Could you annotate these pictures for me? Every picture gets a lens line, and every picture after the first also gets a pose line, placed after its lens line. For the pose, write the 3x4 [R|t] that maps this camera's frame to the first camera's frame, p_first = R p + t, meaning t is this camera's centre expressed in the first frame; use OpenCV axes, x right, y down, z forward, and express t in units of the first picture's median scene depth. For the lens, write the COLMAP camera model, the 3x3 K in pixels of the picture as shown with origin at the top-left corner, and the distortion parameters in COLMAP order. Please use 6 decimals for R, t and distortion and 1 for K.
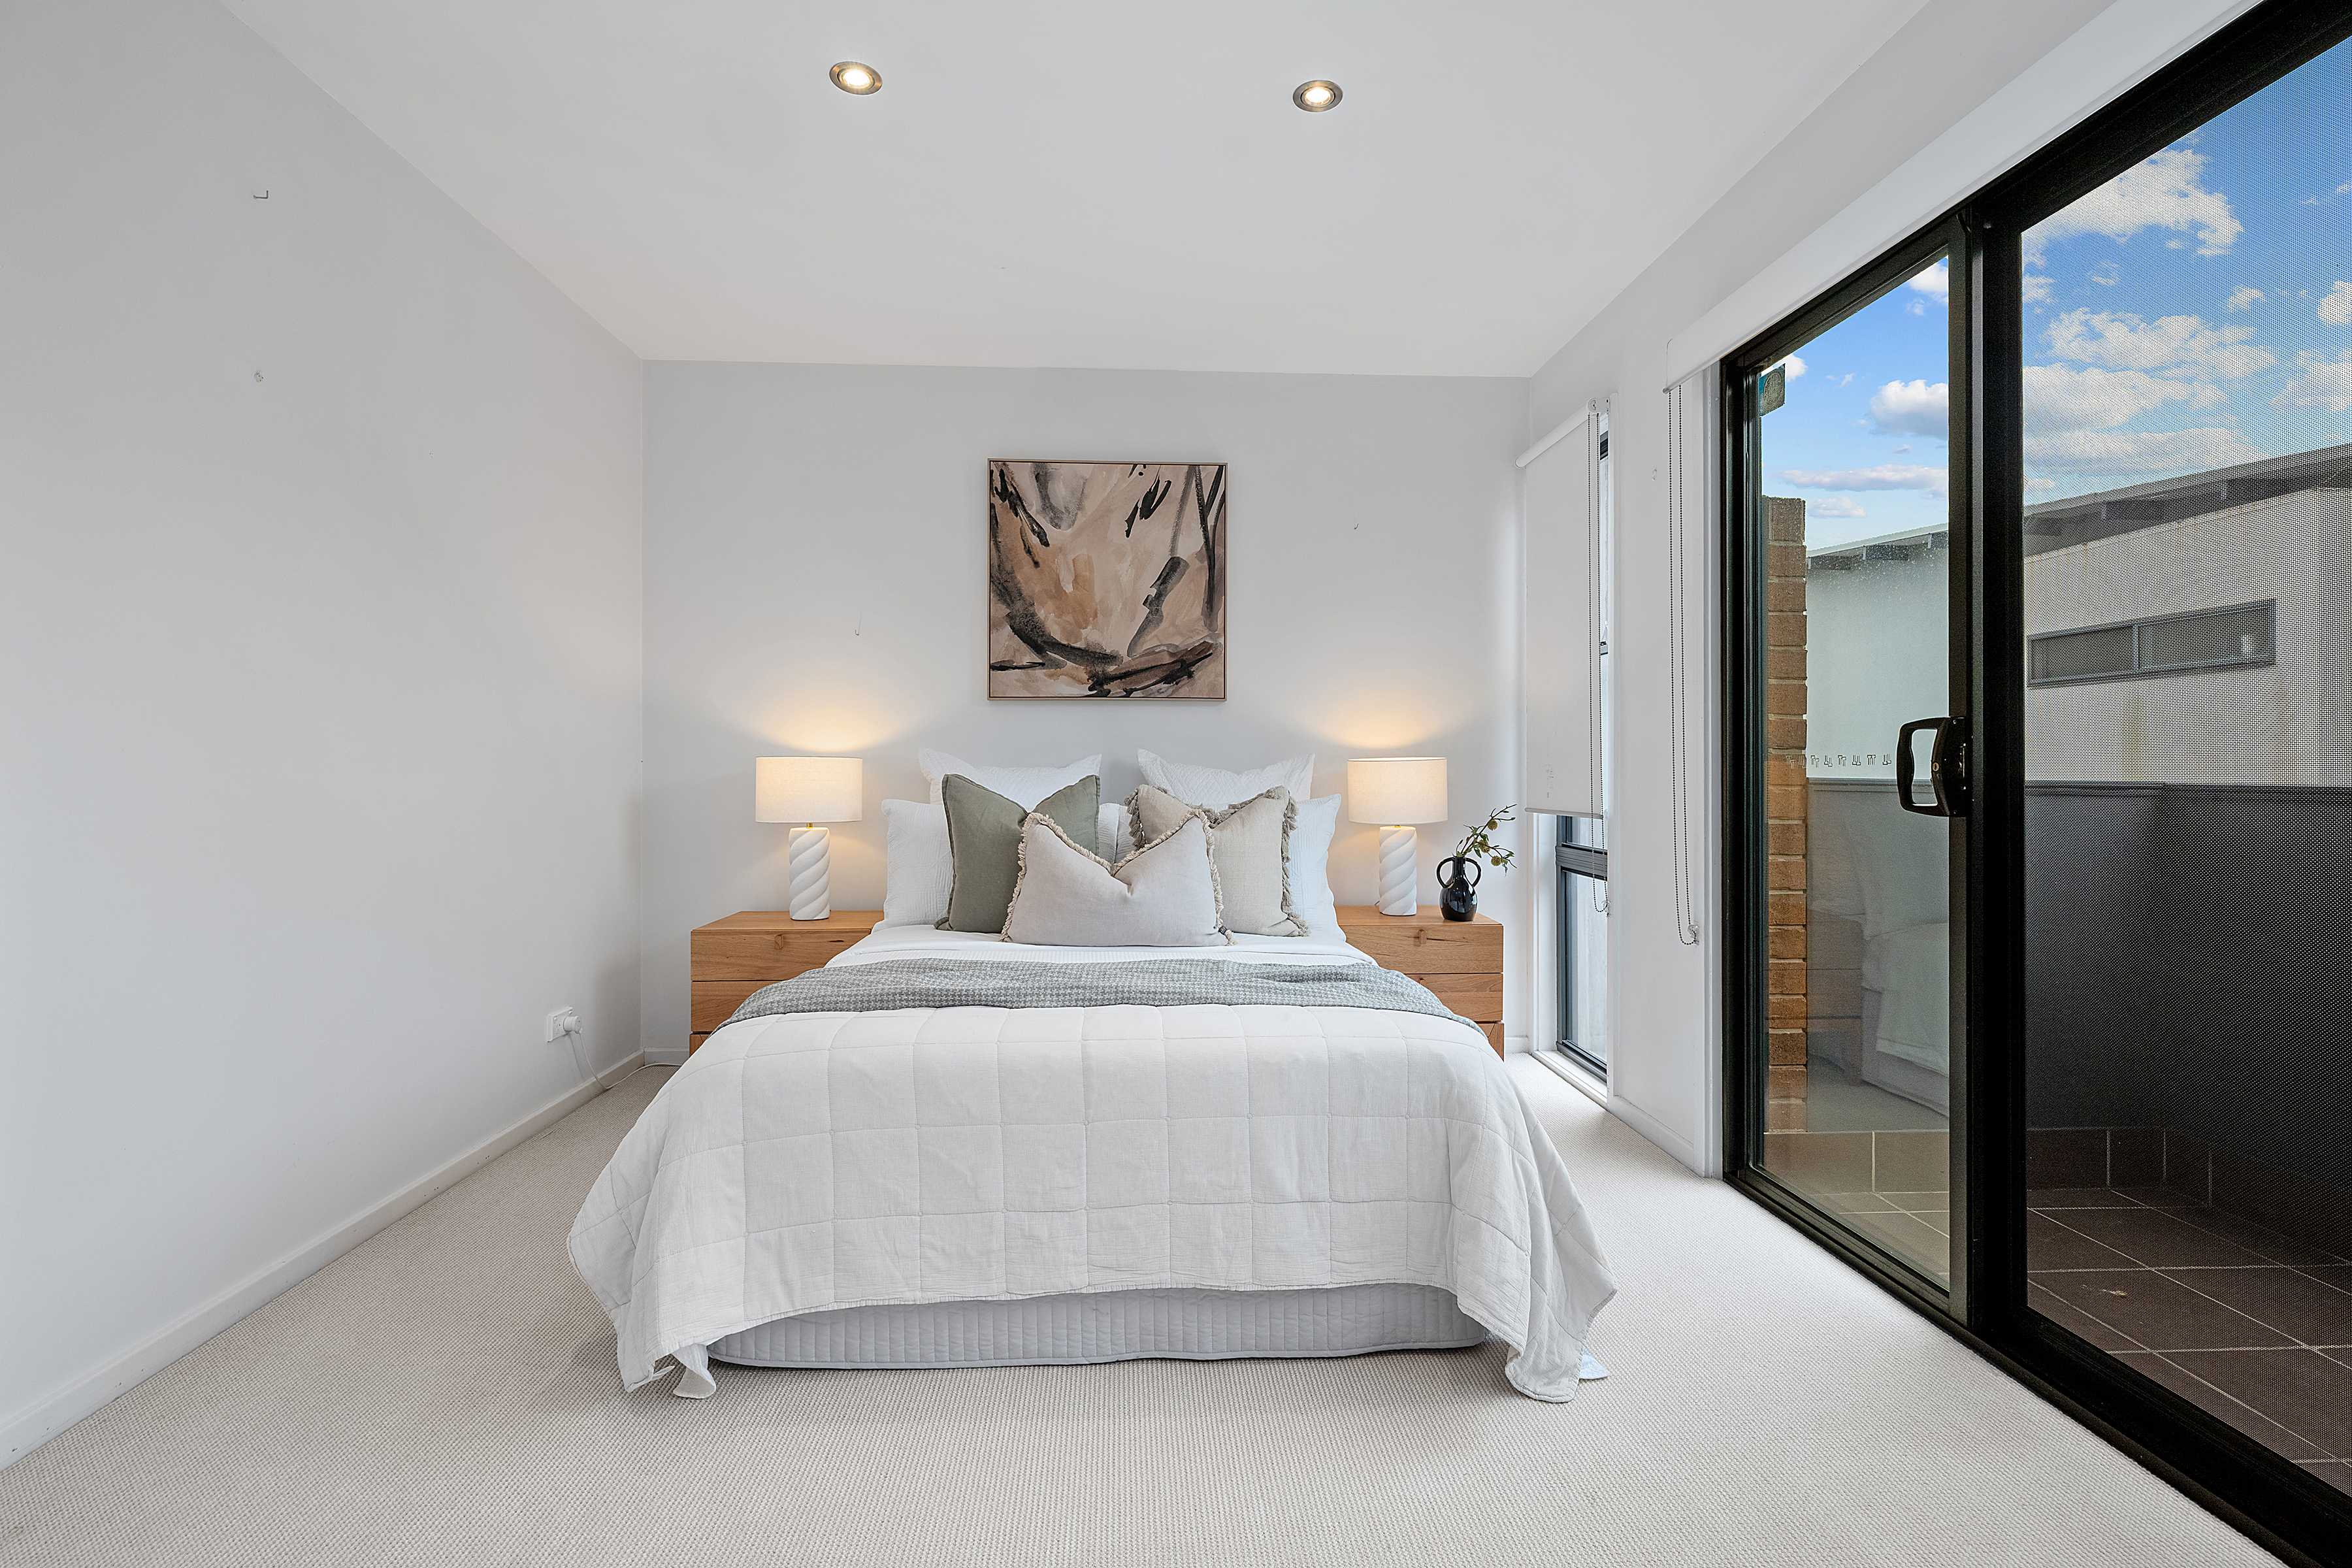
lens RADIAL K [[1103.0, 0, 1176.0], [0, 1103.0, 784.0], [0, 0, 1]] dist [0.000556, 0.000113]
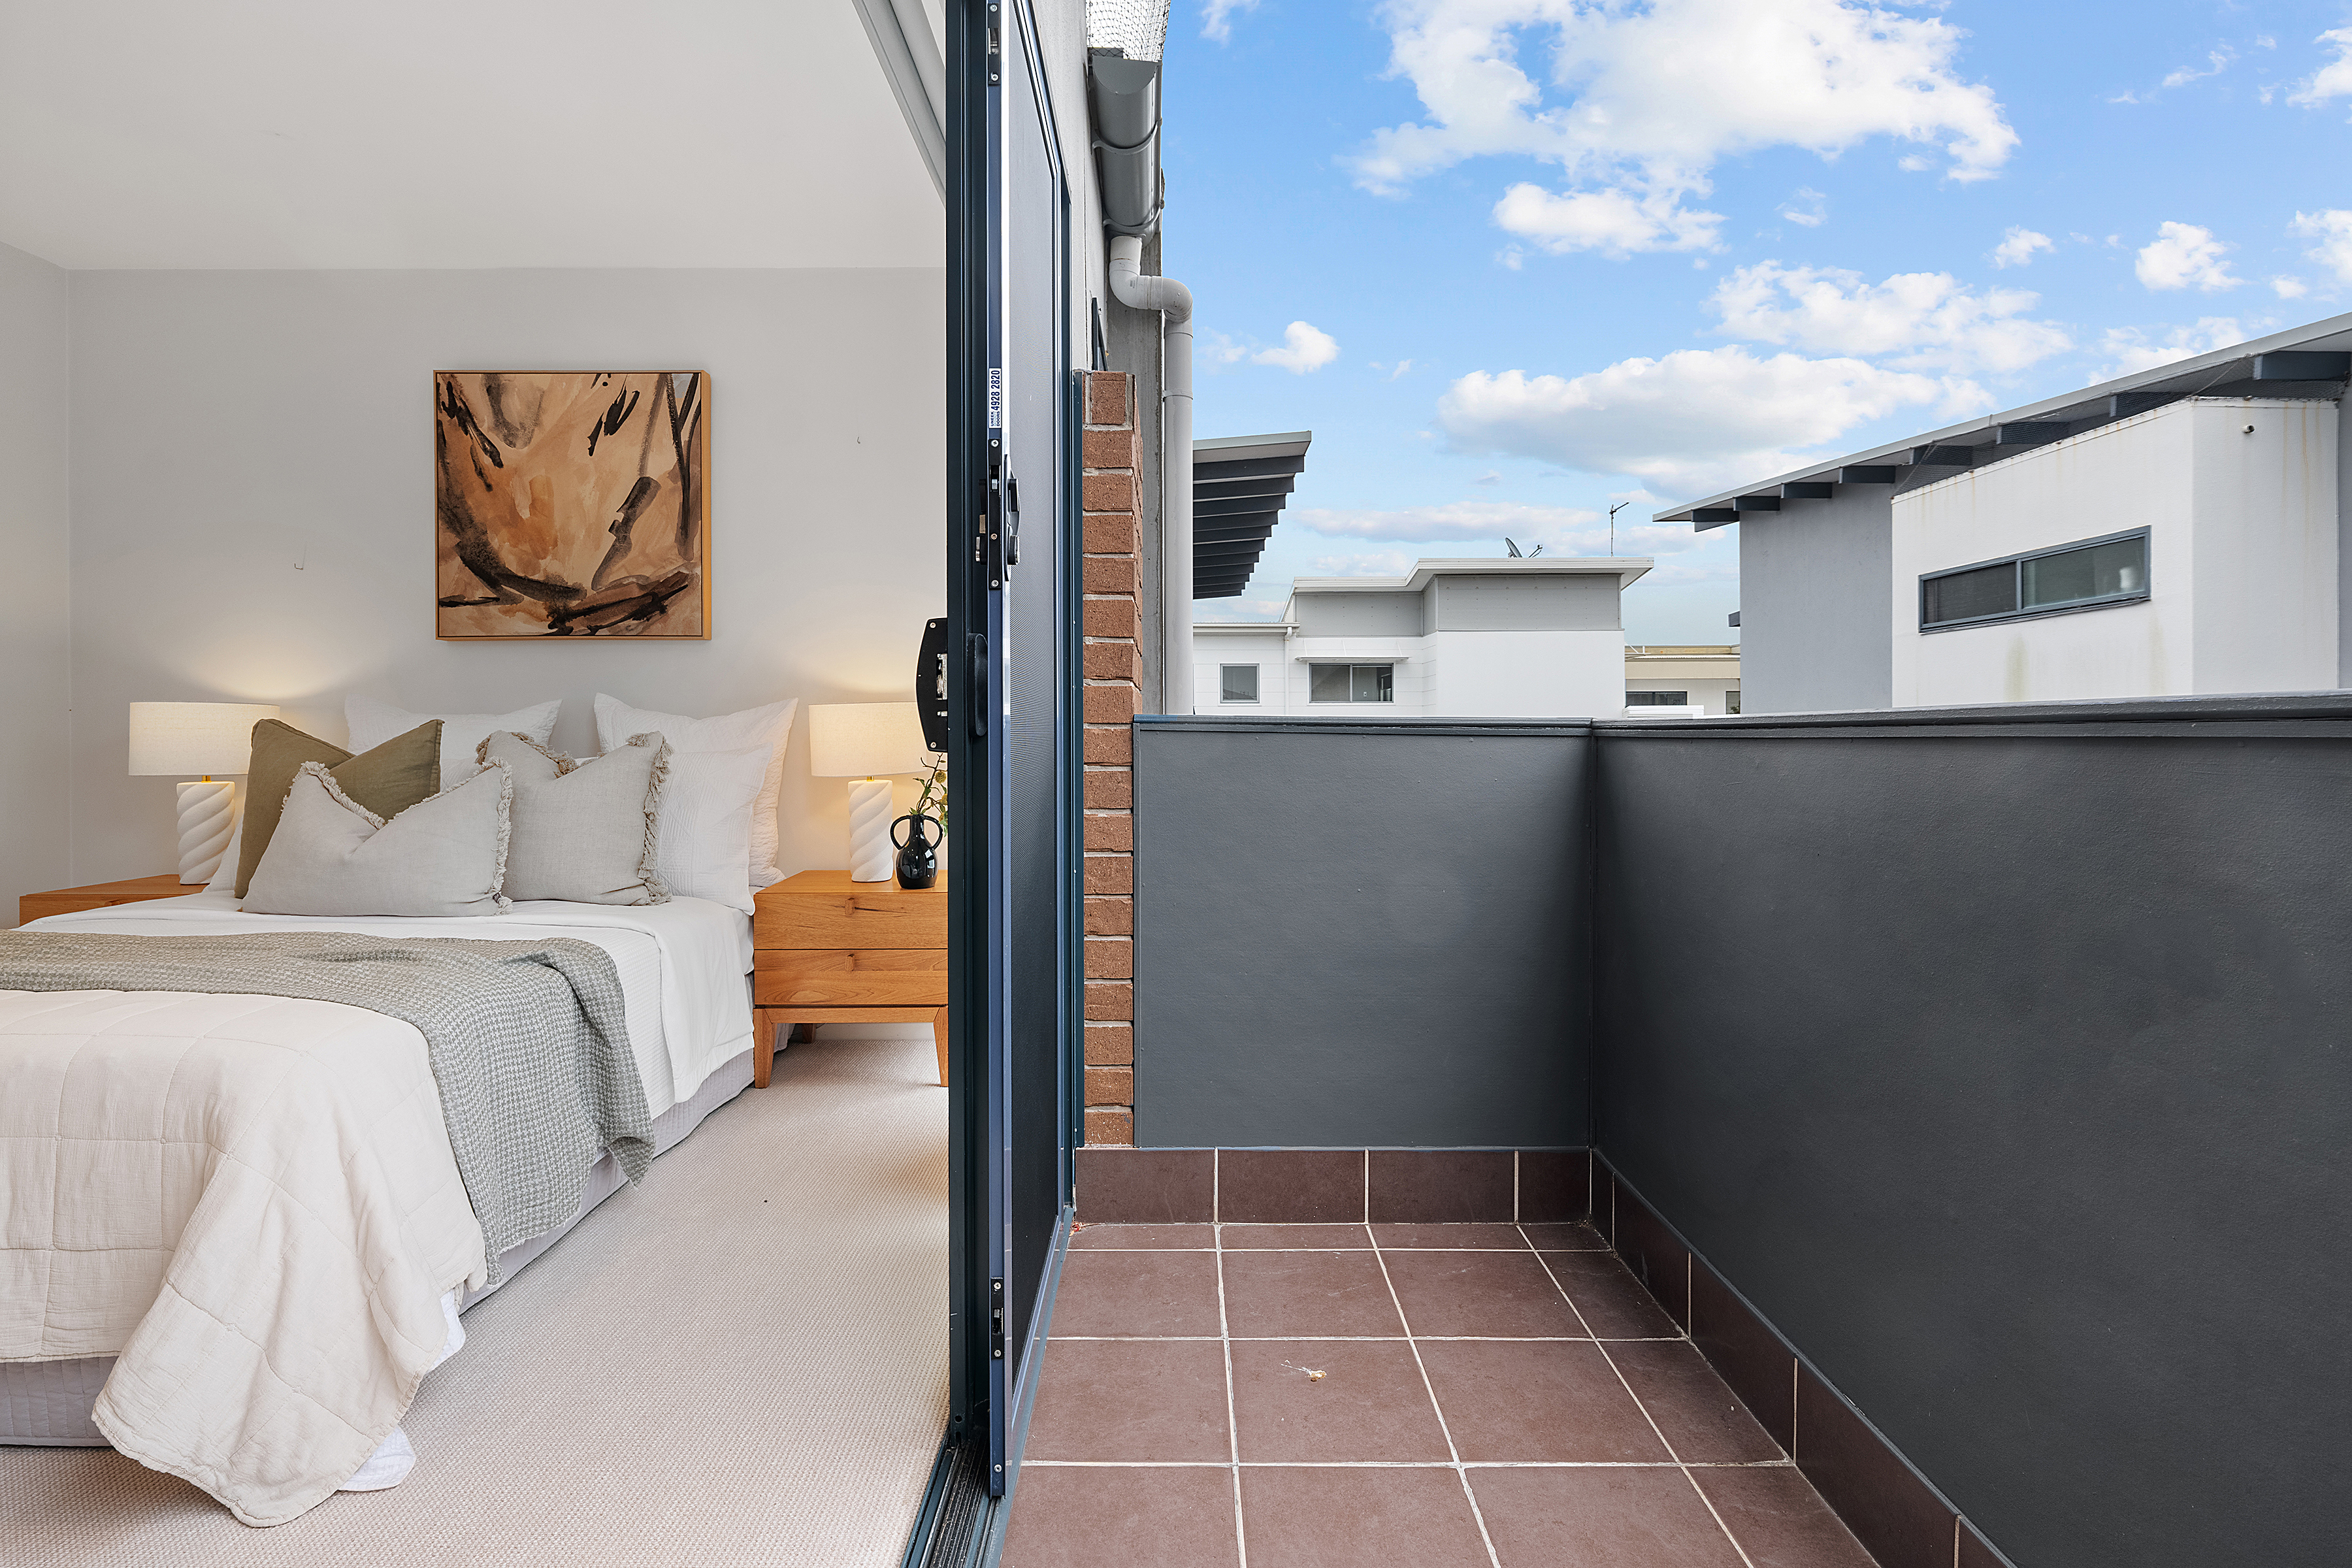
lens RADIAL K [[1105.9, 0, 1172.8], [0, 1105.9, 756.6], [0, 0, 1]] dist [-0.001311, -0.000111]
pose [[0.998326, -0.002281, -0.057794, 0.477062], [0.002630, 0.999979, 0.005970, 0.015148], [0.057779, -0.006112, 0.998311, 0.135329]]
